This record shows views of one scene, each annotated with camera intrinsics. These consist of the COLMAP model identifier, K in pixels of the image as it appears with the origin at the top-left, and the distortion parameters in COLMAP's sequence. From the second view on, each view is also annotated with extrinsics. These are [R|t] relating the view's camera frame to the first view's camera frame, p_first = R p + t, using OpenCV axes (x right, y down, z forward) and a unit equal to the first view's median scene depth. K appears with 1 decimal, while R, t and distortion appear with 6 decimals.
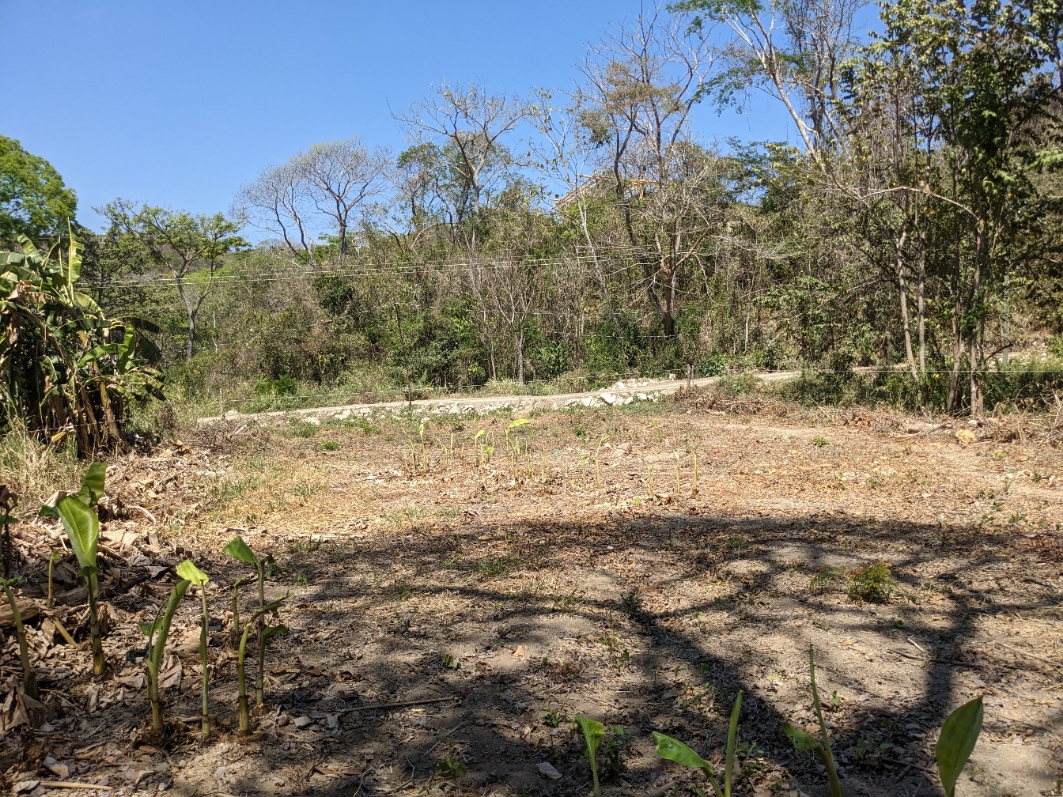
lens RADIAL K [[846.2, 0, 553.0], [0, 846.2, 413.0], [0, 0, 1]] dist [0.053196, -0.090648]
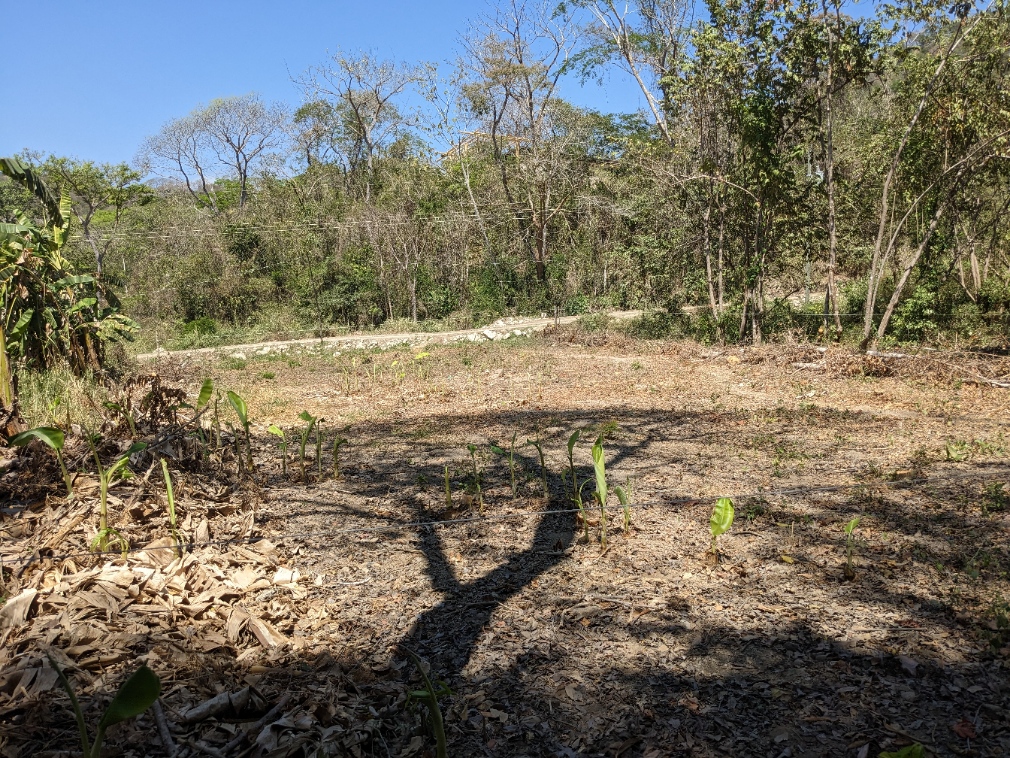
lens RADIAL K [[804.0, 0, 521.1], [0, 804.0, 381.7], [0, 0, 1]] dist [0.053196, -0.090648]
pose [[0.994931, -0.017071, 0.099098, -0.004202], [0.012613, 0.998888, 0.045437, -0.001173], [-0.099764, -0.043957, 0.994040, -0.129564]]
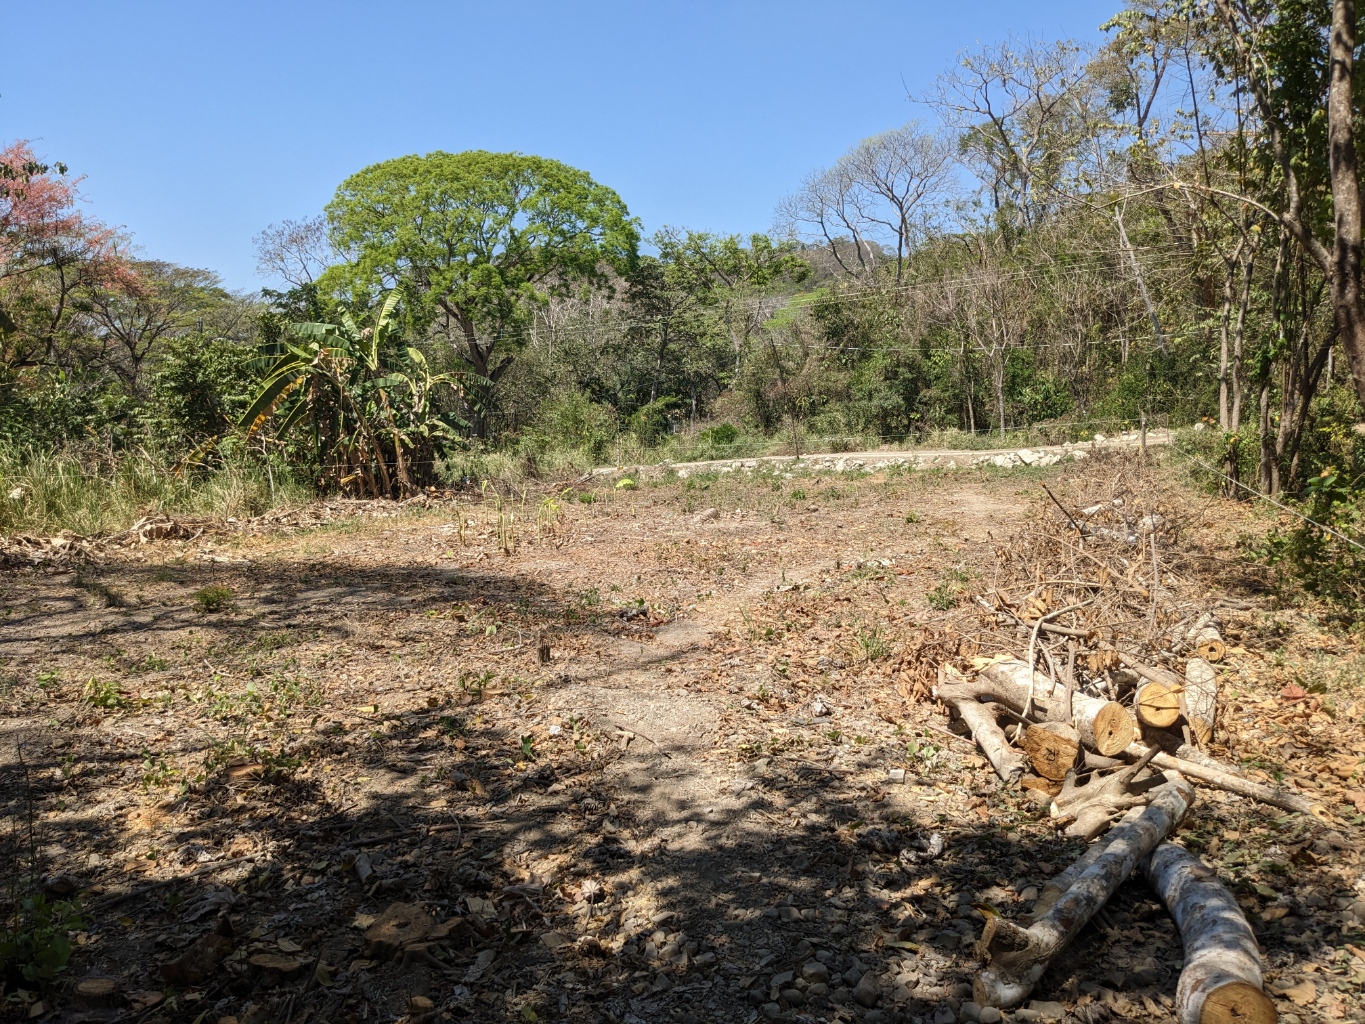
lens RADIAL K [[1086.6, 0, 678.3], [0, 1086.6, 520.7], [0, 0, 1]] dist [0.053196, -0.090648]
pose [[0.844384, 0.056865, -0.532712, 0.290103], [-0.027400, 0.997633, 0.063064, -0.011022], [0.535038, -0.038654, 0.843943, -0.021088]]
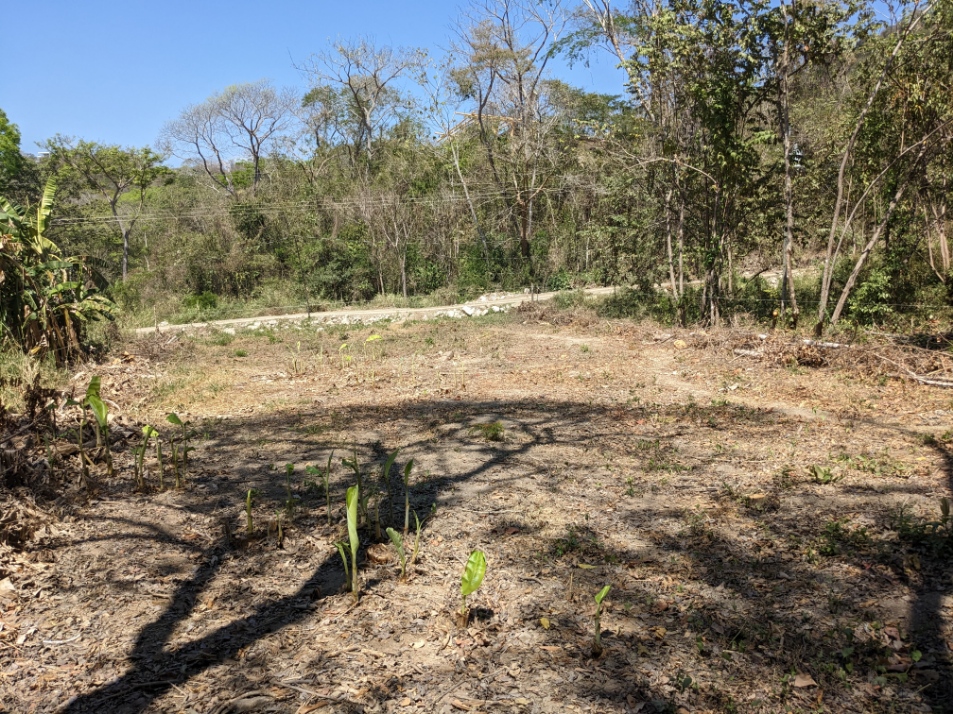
lens RADIAL K [[758.6, 0, 483.8], [0, 758.6, 354.0], [0, 0, 1]] dist [0.053196, -0.090648]
pose [[0.999284, -0.011188, 0.036131, 0.041051], [0.009239, 0.998516, 0.053665, -0.011437], [-0.036678, -0.053293, 0.997905, -0.111756]]
